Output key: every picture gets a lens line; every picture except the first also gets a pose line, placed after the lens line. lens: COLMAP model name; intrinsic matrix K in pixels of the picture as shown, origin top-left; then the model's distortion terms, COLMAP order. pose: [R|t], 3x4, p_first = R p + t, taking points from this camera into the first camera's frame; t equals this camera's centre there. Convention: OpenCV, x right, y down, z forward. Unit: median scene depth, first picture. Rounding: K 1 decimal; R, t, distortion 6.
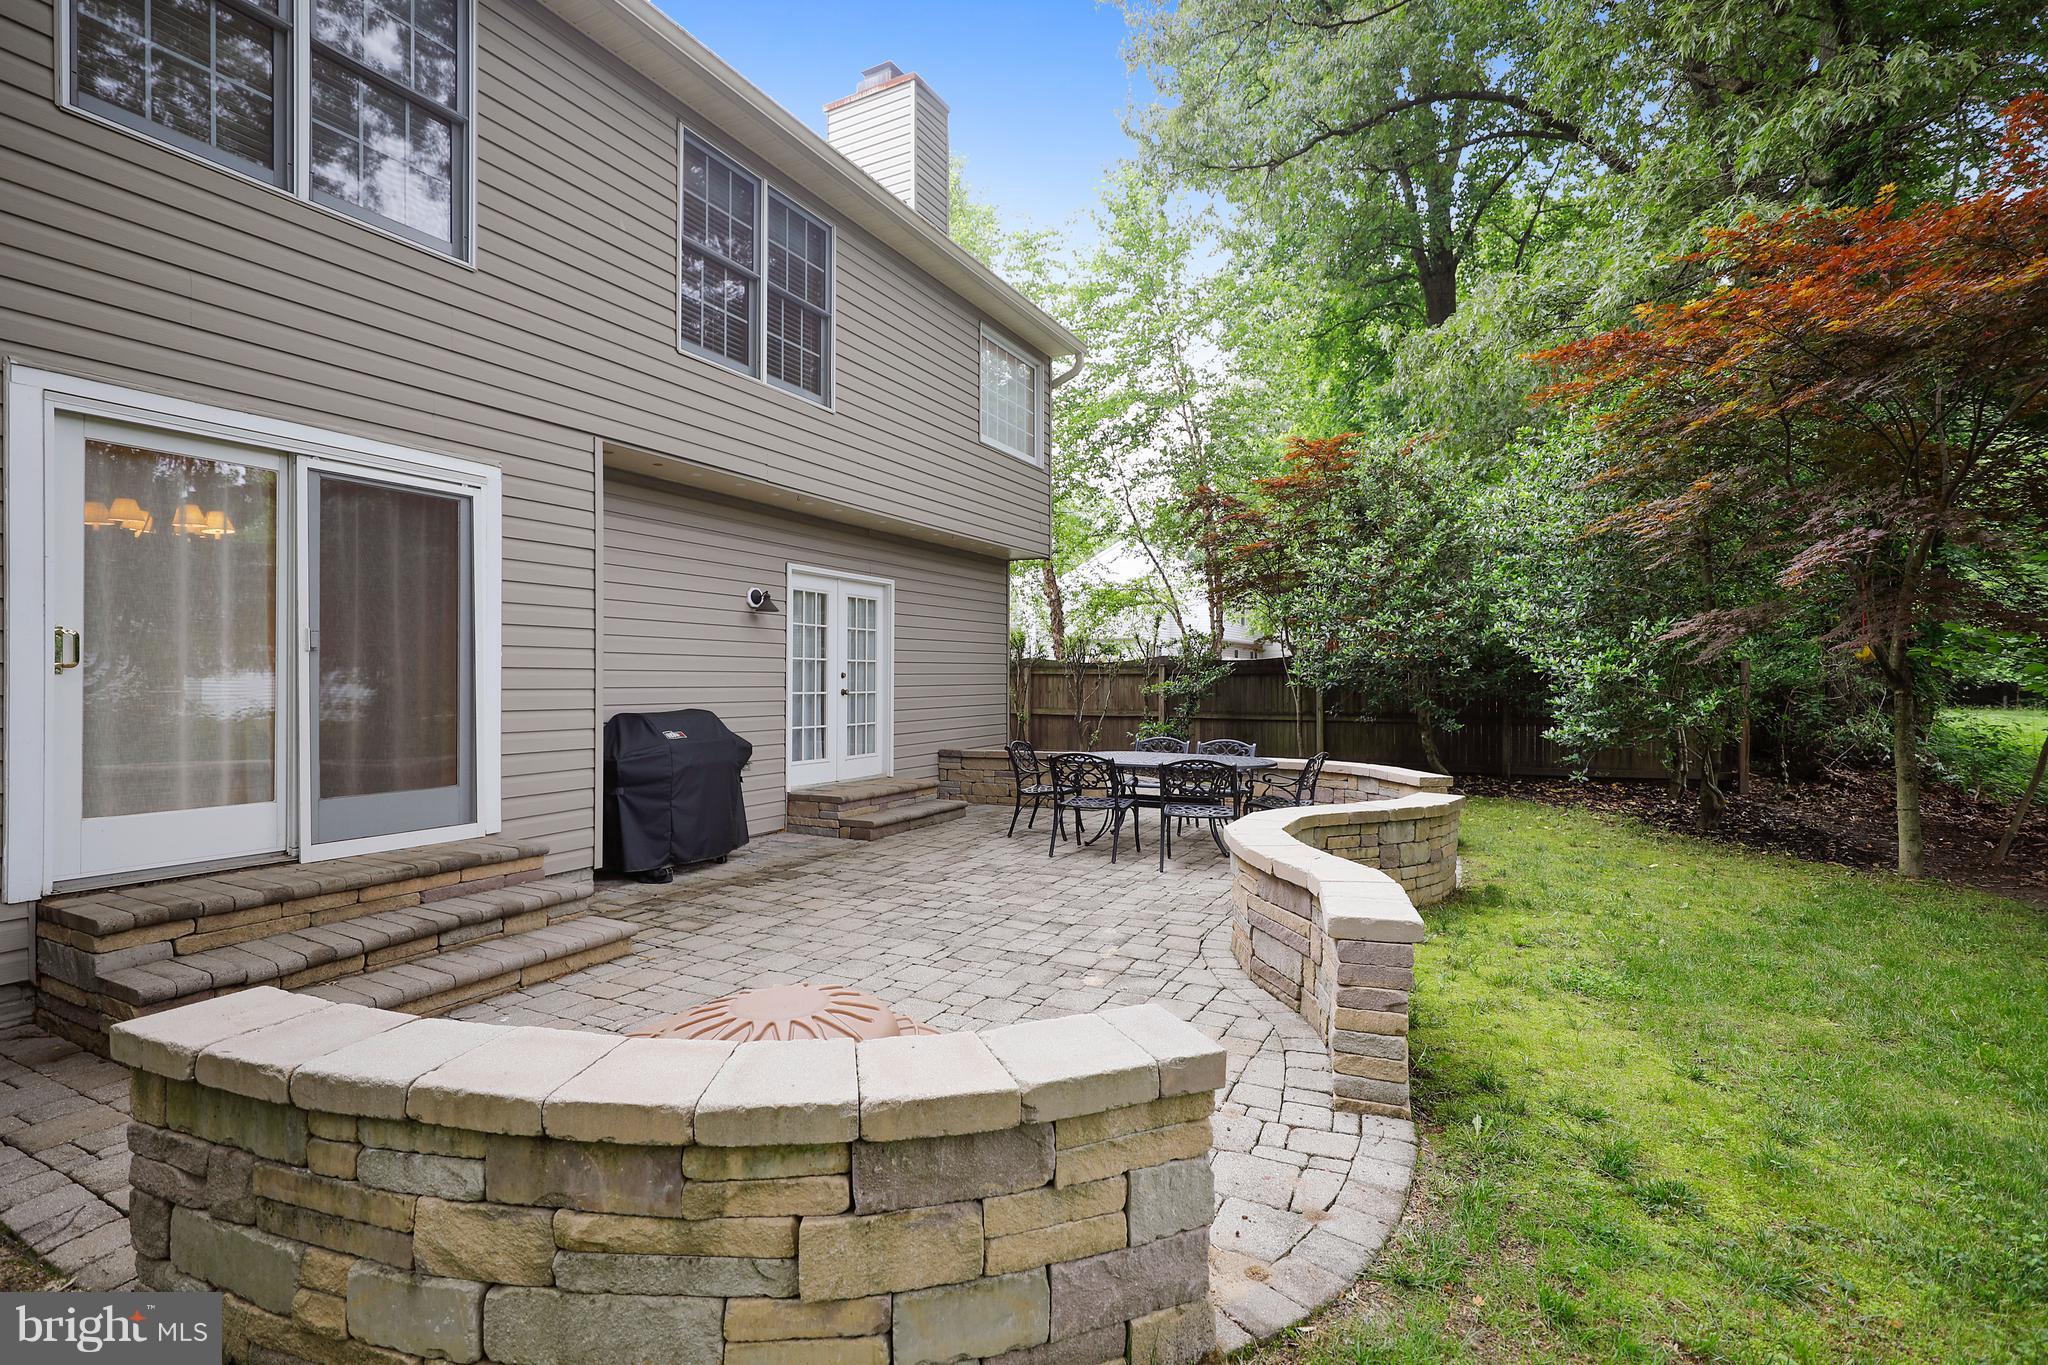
lens RADIAL K [[931.0, 0, 1024.9], [0, 931.0, 690.3], [0, 0, 1]] dist [-0.022091, 0.000379]
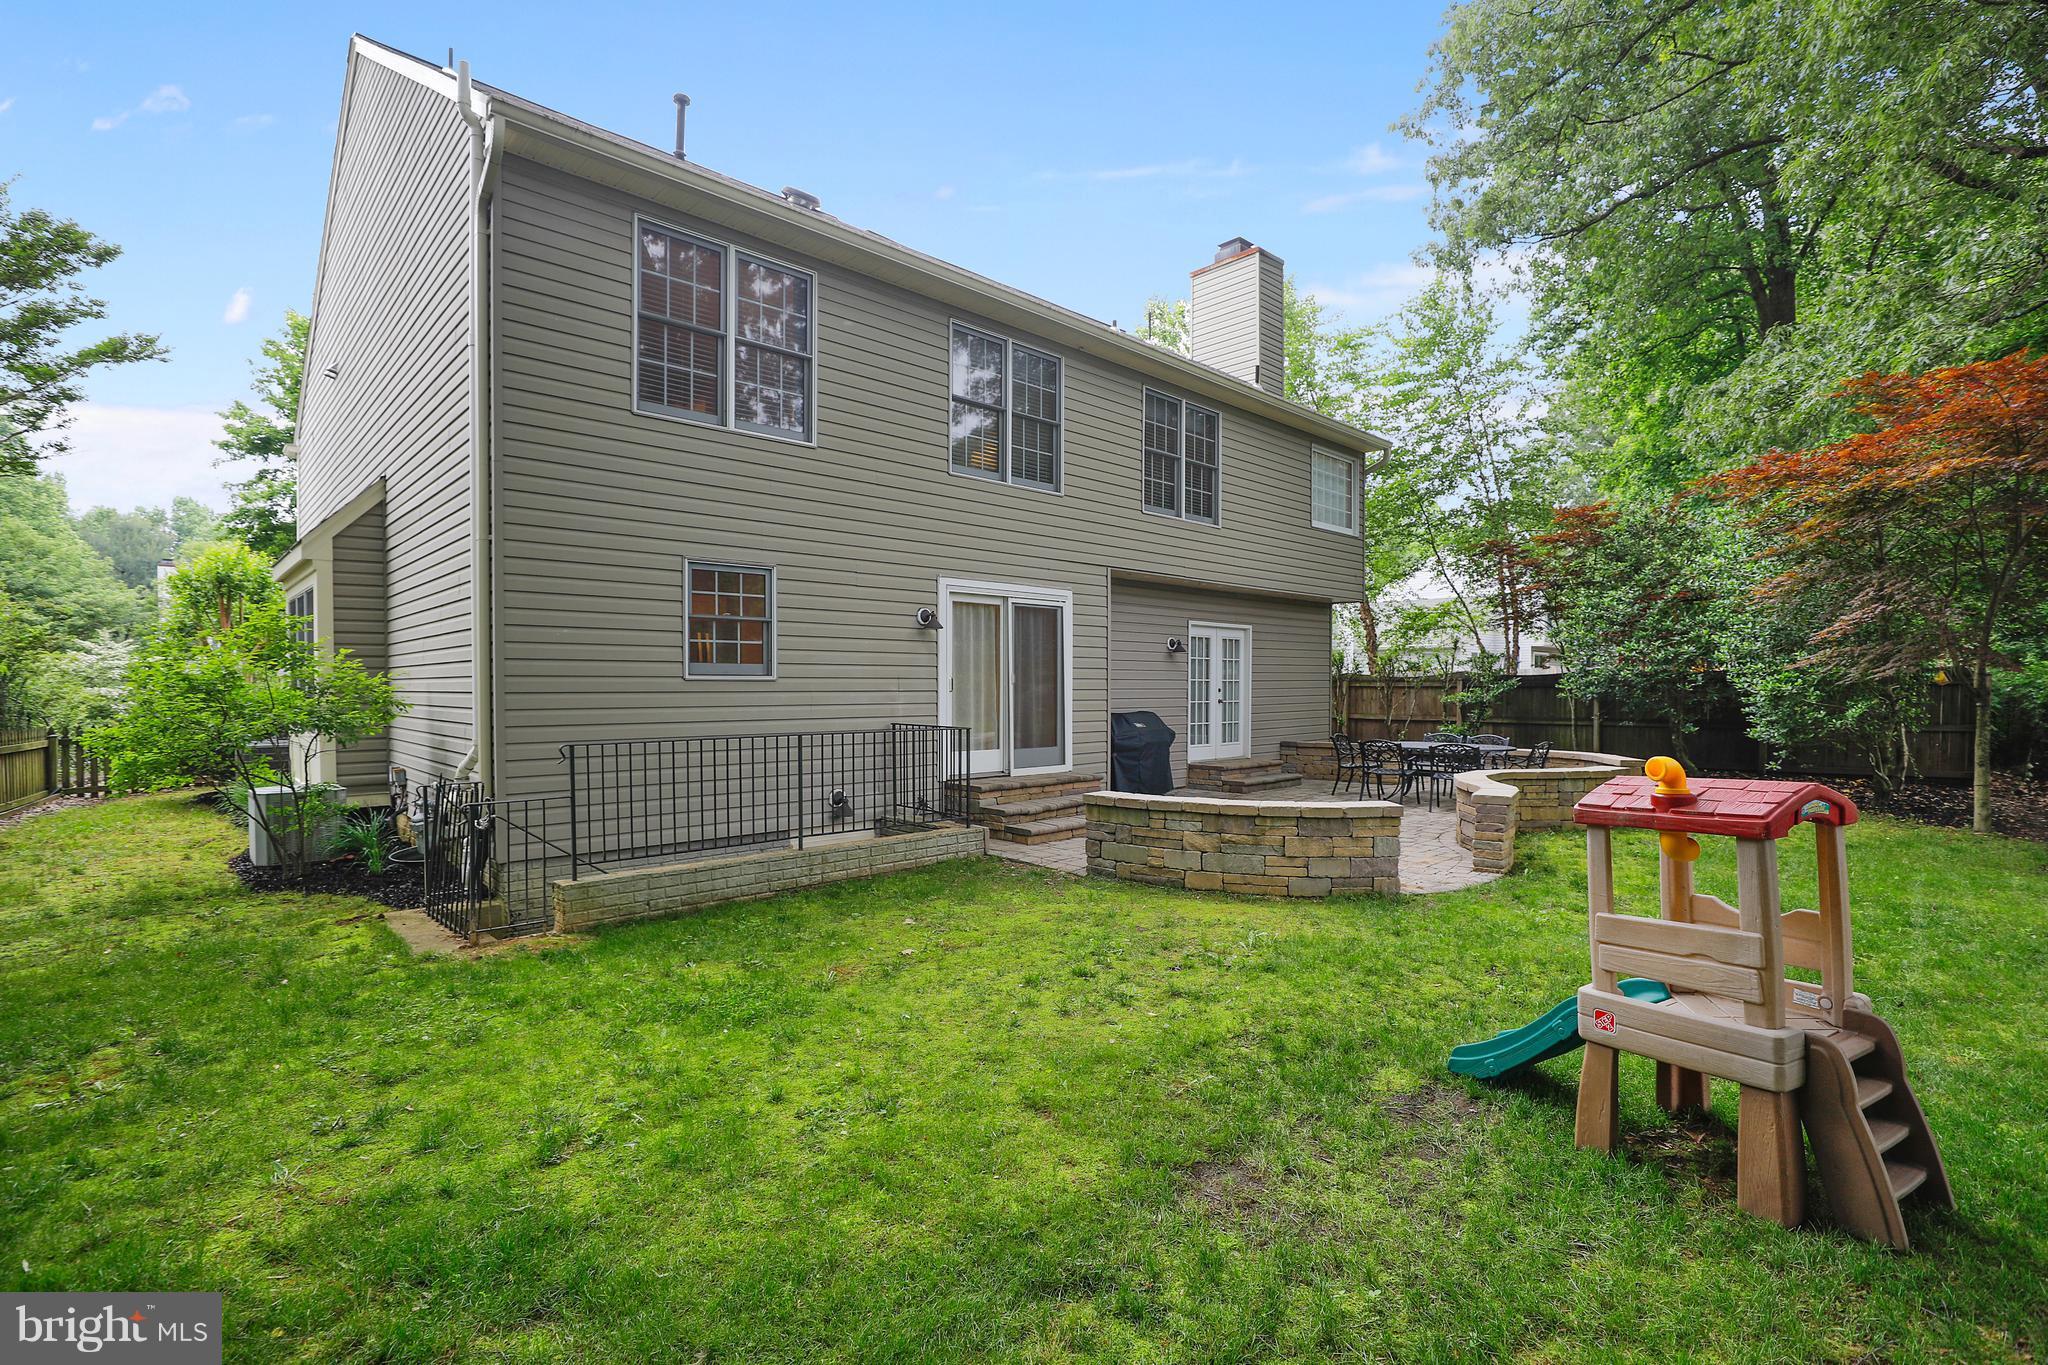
lens RADIAL K [[931.0, 0, 1040.5], [0, 931.0, 700.7], [0, 0, 1]] dist [-0.022091, 0.000379]
pose [[0.950798, 0.002752, -0.309799, -0.000997], [-0.001523, 0.999990, 0.004207, -0.004797], [0.309807, -0.003528, 0.950793, -0.560540]]
